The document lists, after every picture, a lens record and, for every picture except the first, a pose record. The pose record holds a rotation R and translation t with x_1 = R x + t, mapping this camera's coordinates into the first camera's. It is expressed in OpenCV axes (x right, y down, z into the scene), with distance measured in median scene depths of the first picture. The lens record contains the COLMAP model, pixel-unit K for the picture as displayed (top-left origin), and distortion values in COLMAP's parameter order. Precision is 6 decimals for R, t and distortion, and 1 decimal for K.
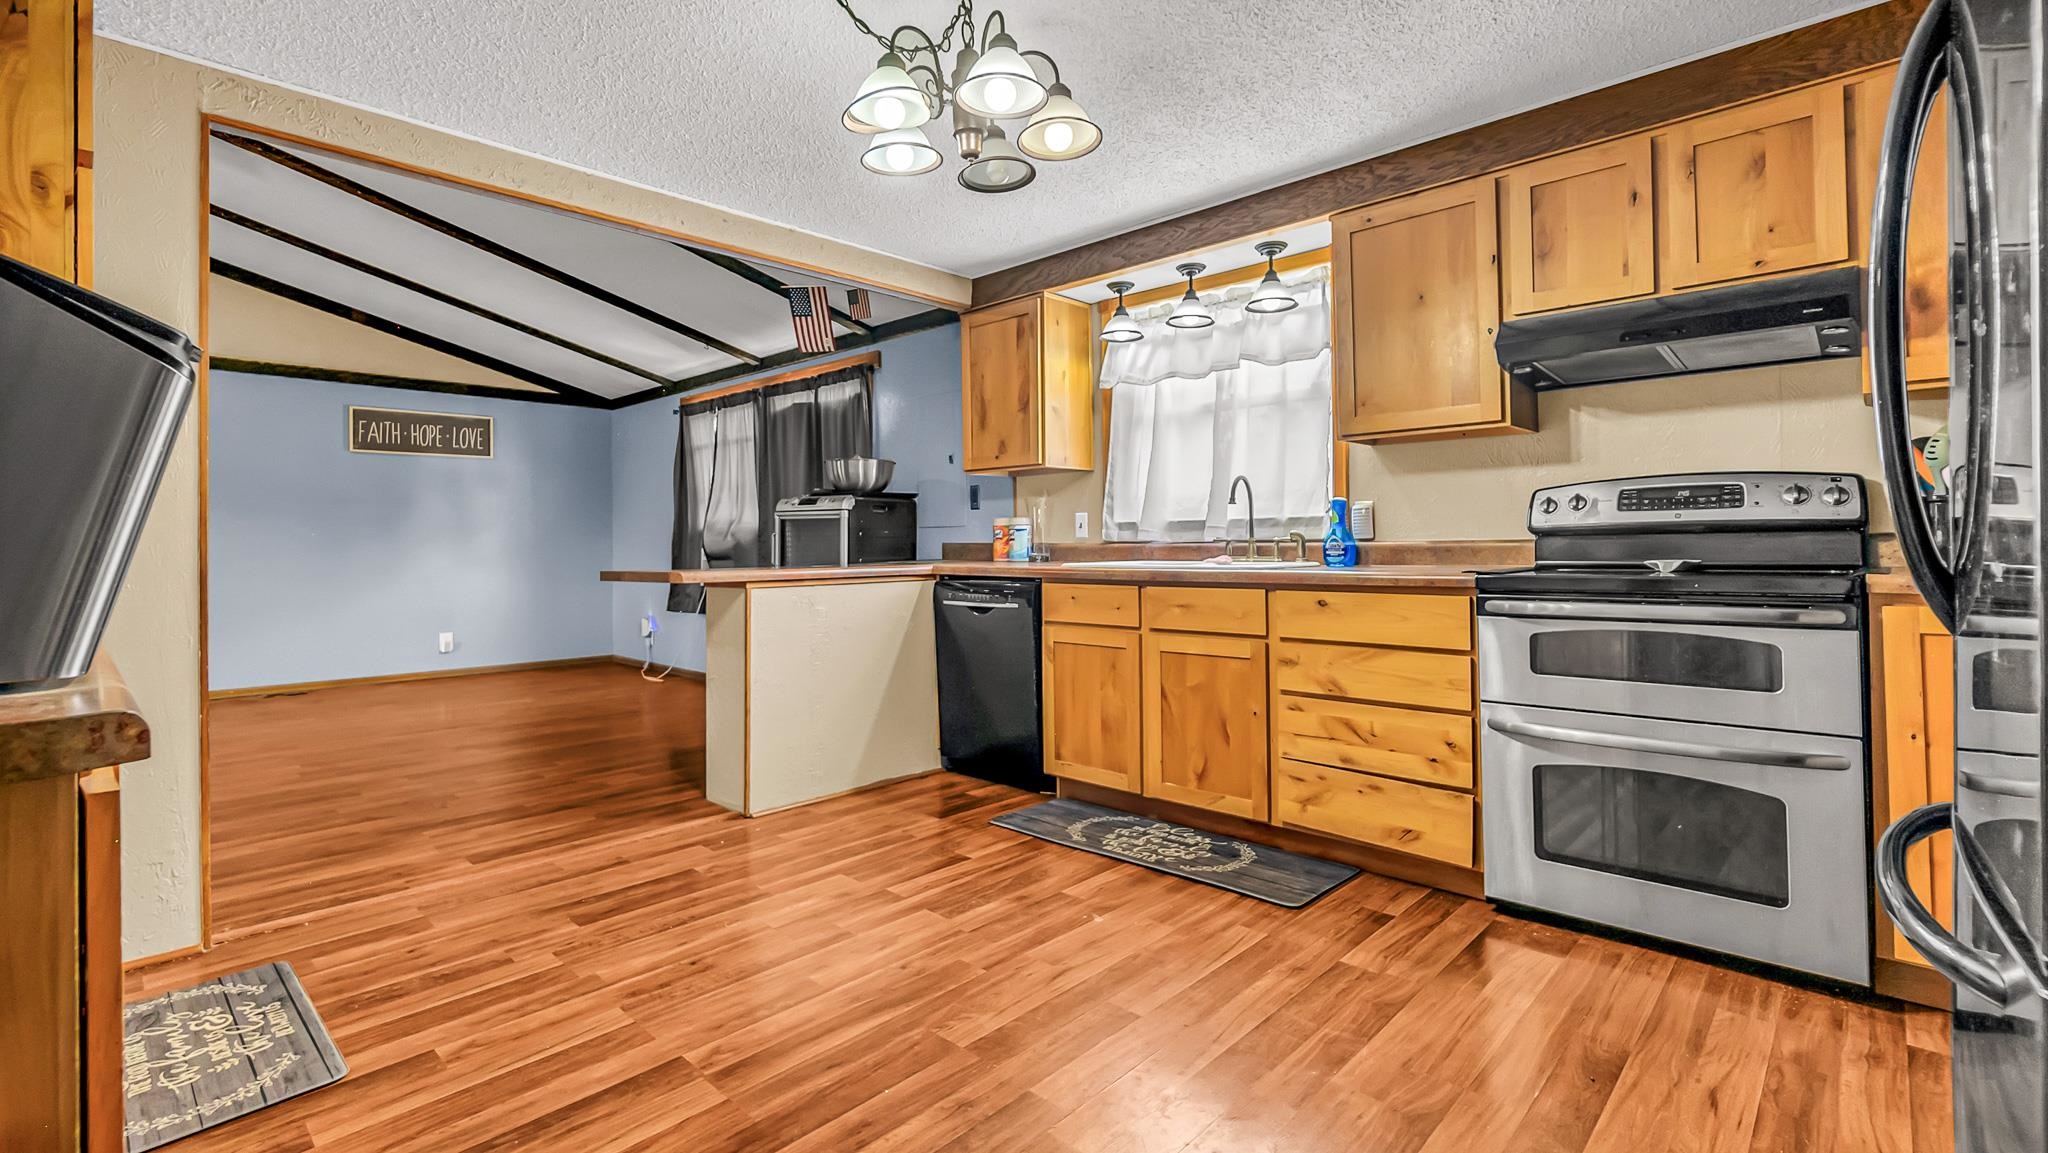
lens RADIAL K [[922.6, 0, 993.5], [0, 922.6, 533.1], [0, 0, 1]] dist [-0.005482, 0.000604]
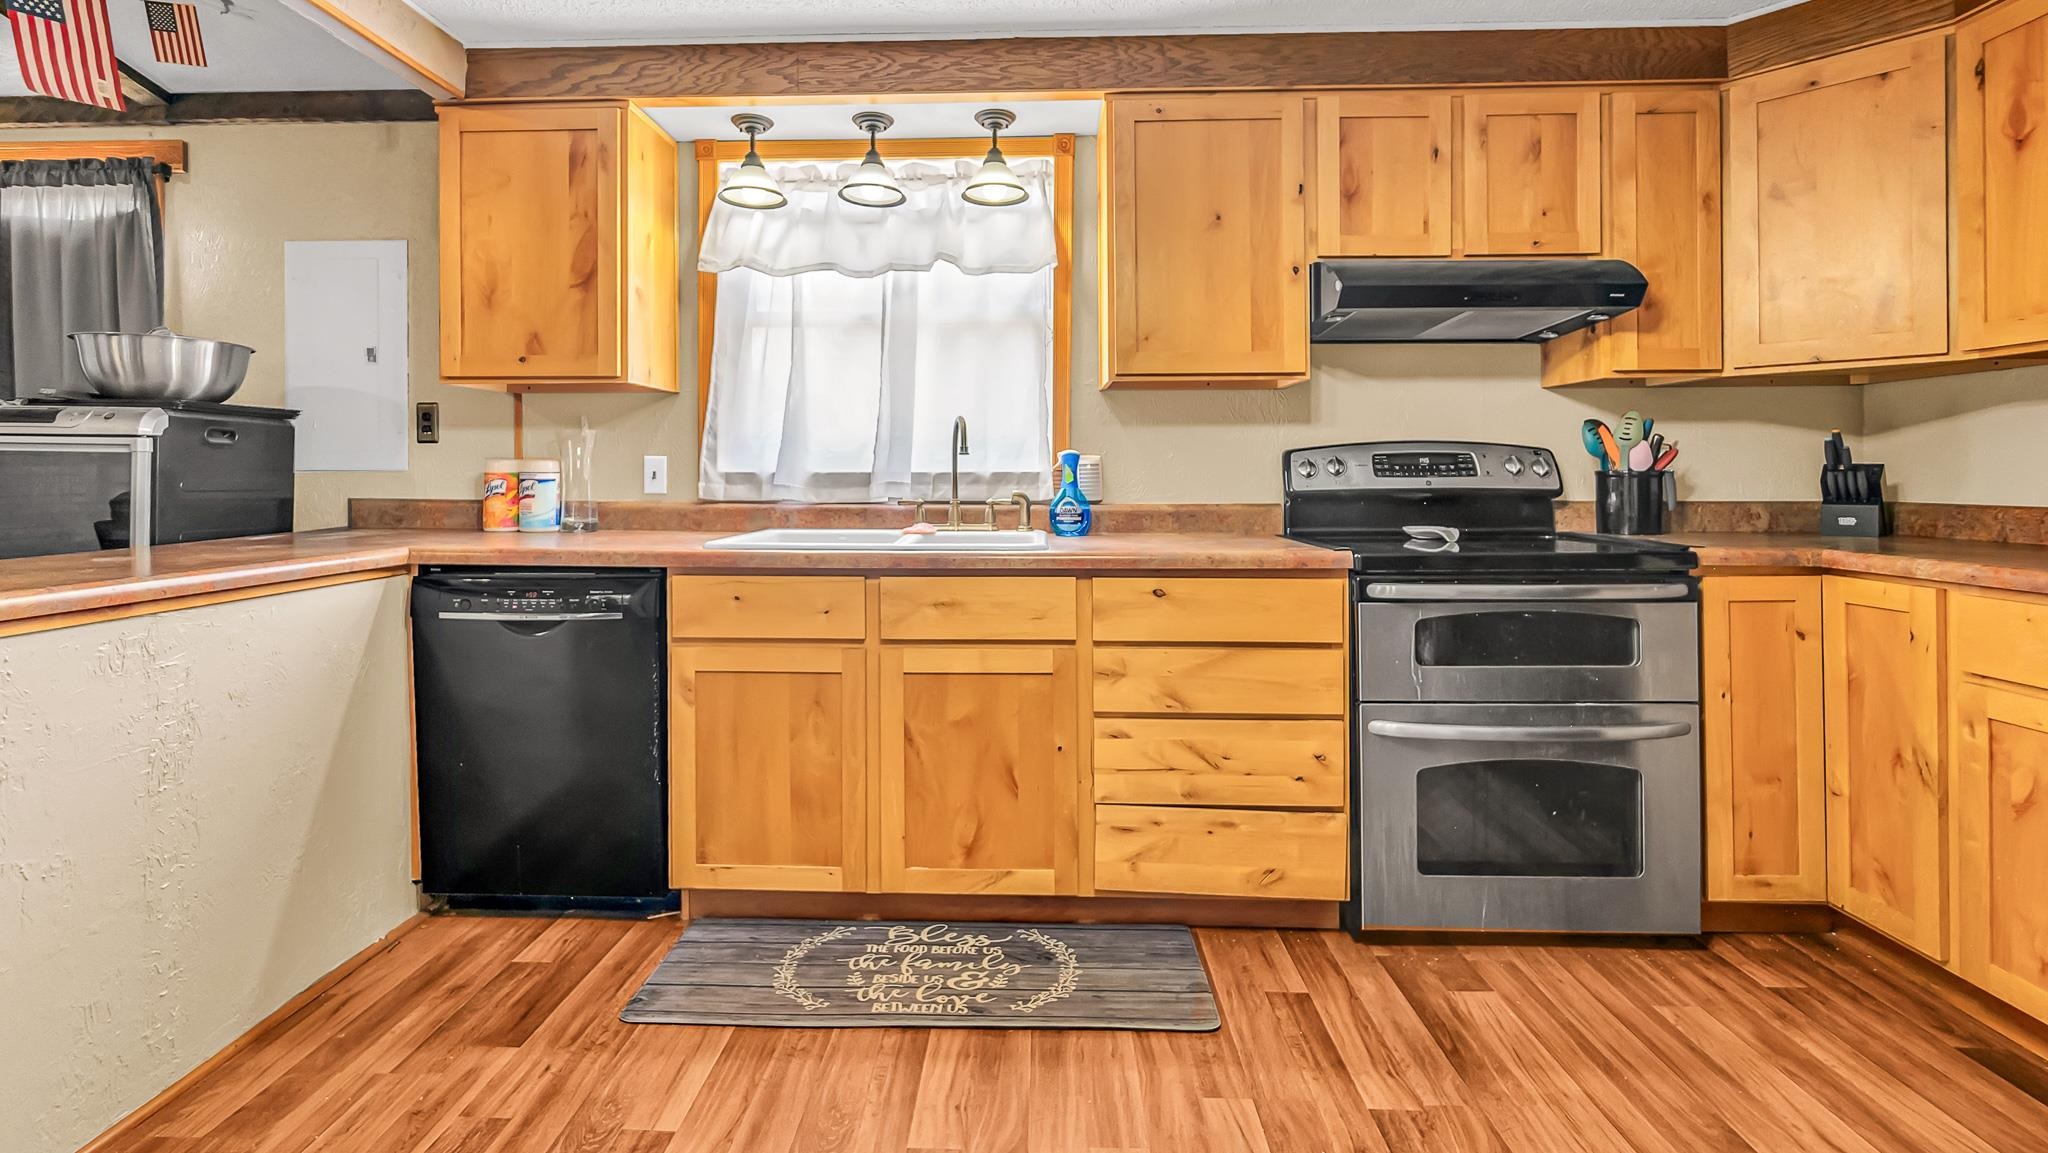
lens RADIAL K [[922.6, 0, 1003.0], [0, 922.6, 471.6], [0, 0, 1]] dist [-0.005482, 0.000604]
pose [[0.734498, 0.009620, 0.678543, -0.224862], [-0.014924, 0.999887, 0.001979, -0.021101], [-0.678447, -0.011580, 0.734558, 0.464038]]
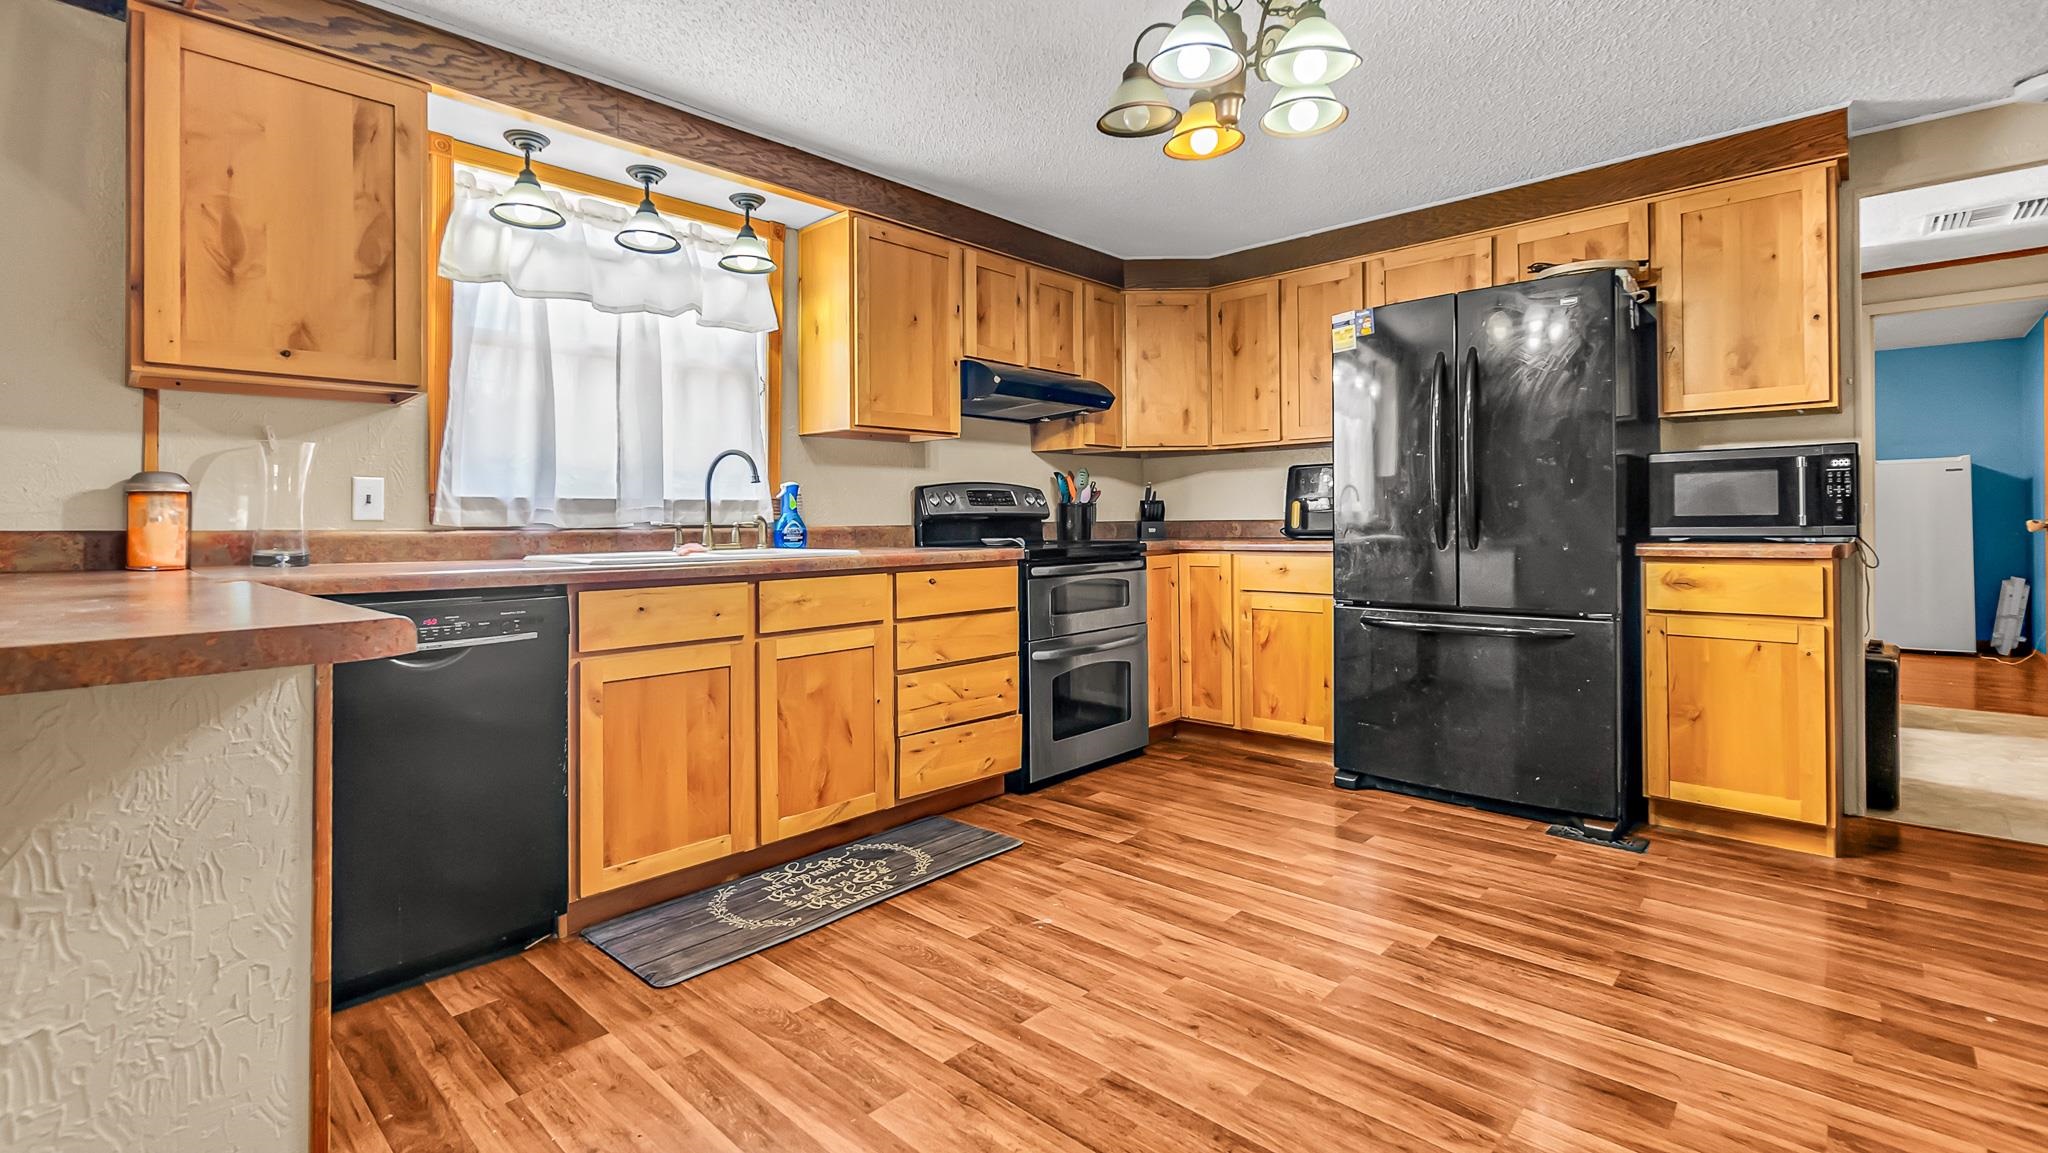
lens RADIAL K [[922.6, 0, 1009.3], [0, 922.6, 515.3], [0, 0, 1]] dist [-0.005482, 0.000604]
pose [[-0.033968, 0.015723, 0.999299, -0.649833], [-0.004290, 0.999865, -0.015878, 0.012348], [-0.999414, -0.004826, -0.033896, 0.830022]]
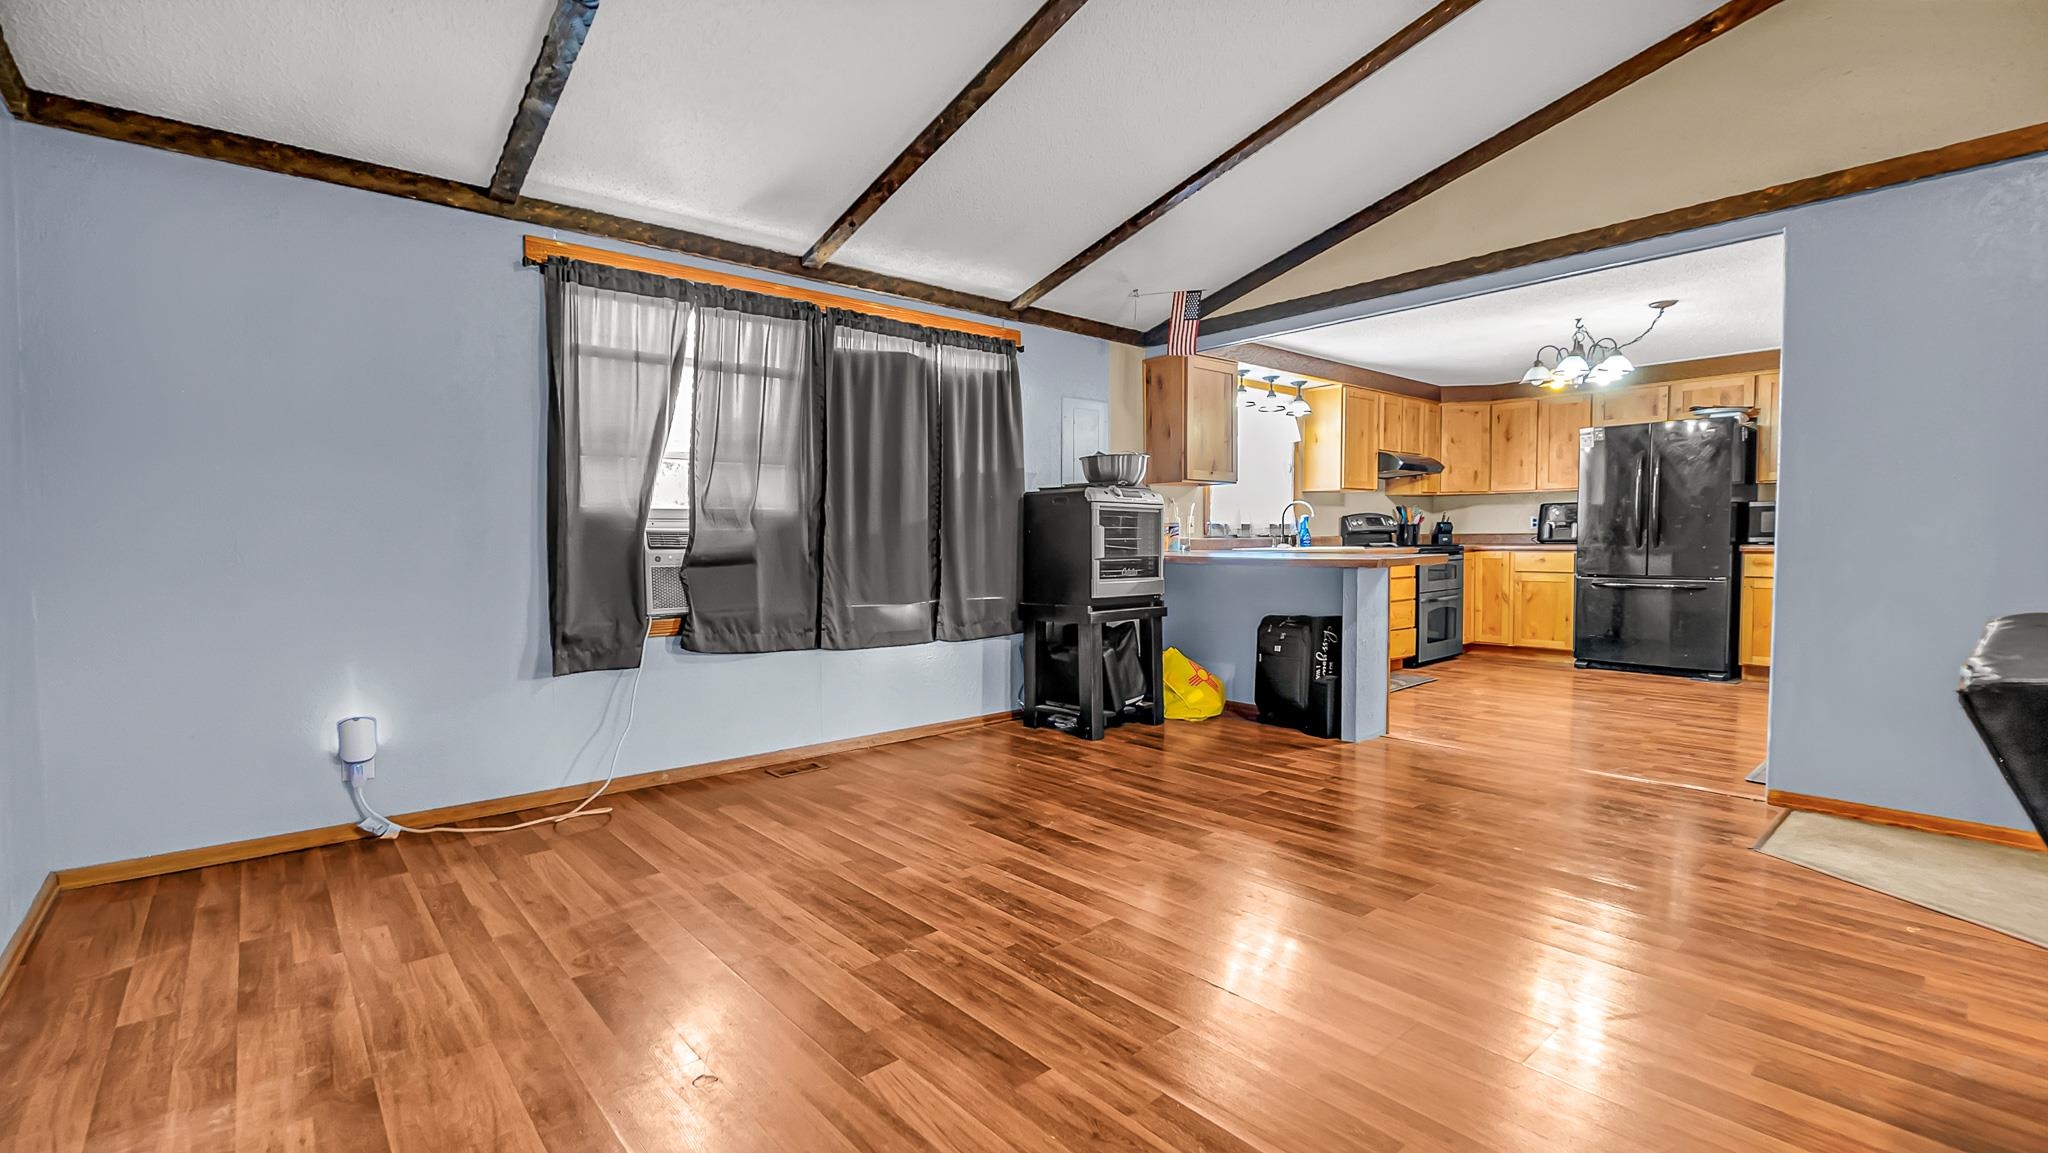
lens RADIAL K [[922.6, 0, 1004.2], [0, 922.6, 576.2], [0, 0, 1]] dist [-0.005482, 0.000604]
pose [[0.071715, -0.034740, 0.996820, -1.798952], [-0.007615, 0.999345, 0.035376, 0.032229], [-0.997396, -0.010128, 0.071403, 1.581511]]
